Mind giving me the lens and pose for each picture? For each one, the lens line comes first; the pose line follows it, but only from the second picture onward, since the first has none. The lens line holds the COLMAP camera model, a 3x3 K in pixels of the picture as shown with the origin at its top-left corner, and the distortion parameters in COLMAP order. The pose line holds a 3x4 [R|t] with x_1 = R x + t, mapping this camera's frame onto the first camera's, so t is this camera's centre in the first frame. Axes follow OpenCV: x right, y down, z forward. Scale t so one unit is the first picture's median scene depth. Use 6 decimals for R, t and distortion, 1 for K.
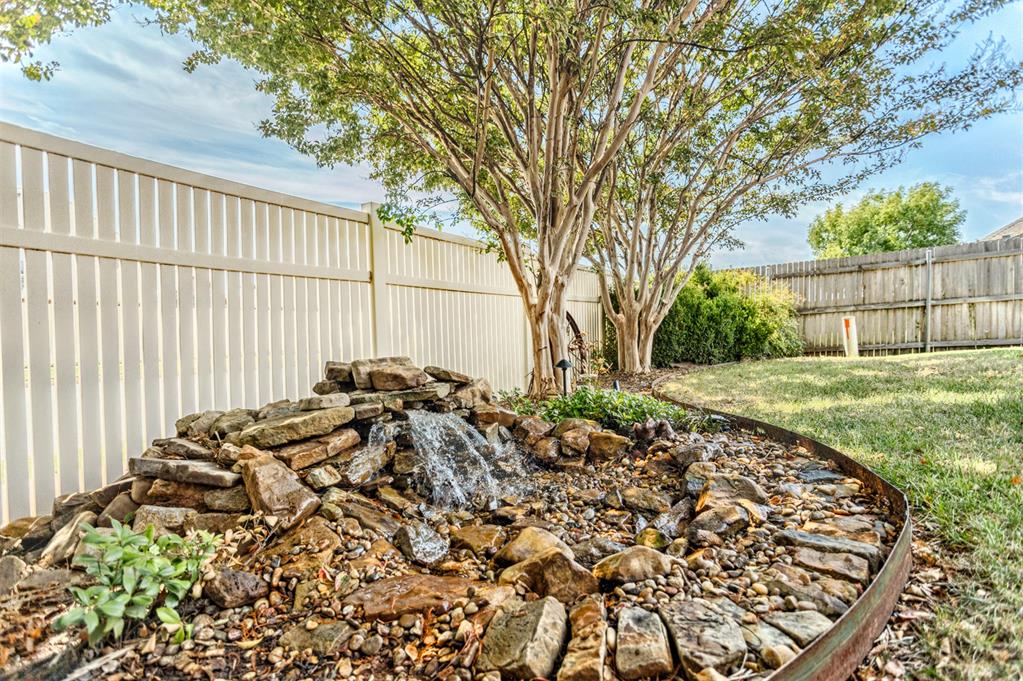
lens RADIAL K [[503.1, 0, 515.0], [0, 503.1, 336.1], [0, 0, 1]] dist [0.001601, 0.000281]
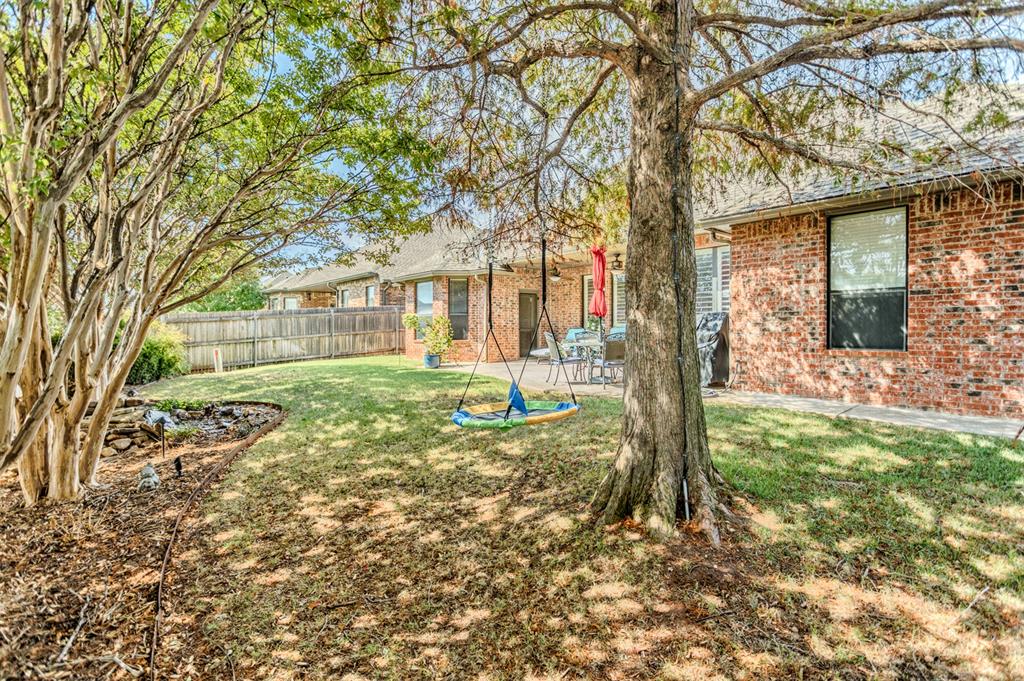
lens RADIAL K [[503.6, 0, 514.3], [0, 503.6, 333.4], [0, 0, 1]] dist [0.001601, 0.000281]
pose [[0.361034, -0.003291, 0.932547, -0.699216], [0.013313, 0.999910, -0.001626, -0.089835], [-0.932458, 0.013002, 0.361045, -0.693032]]
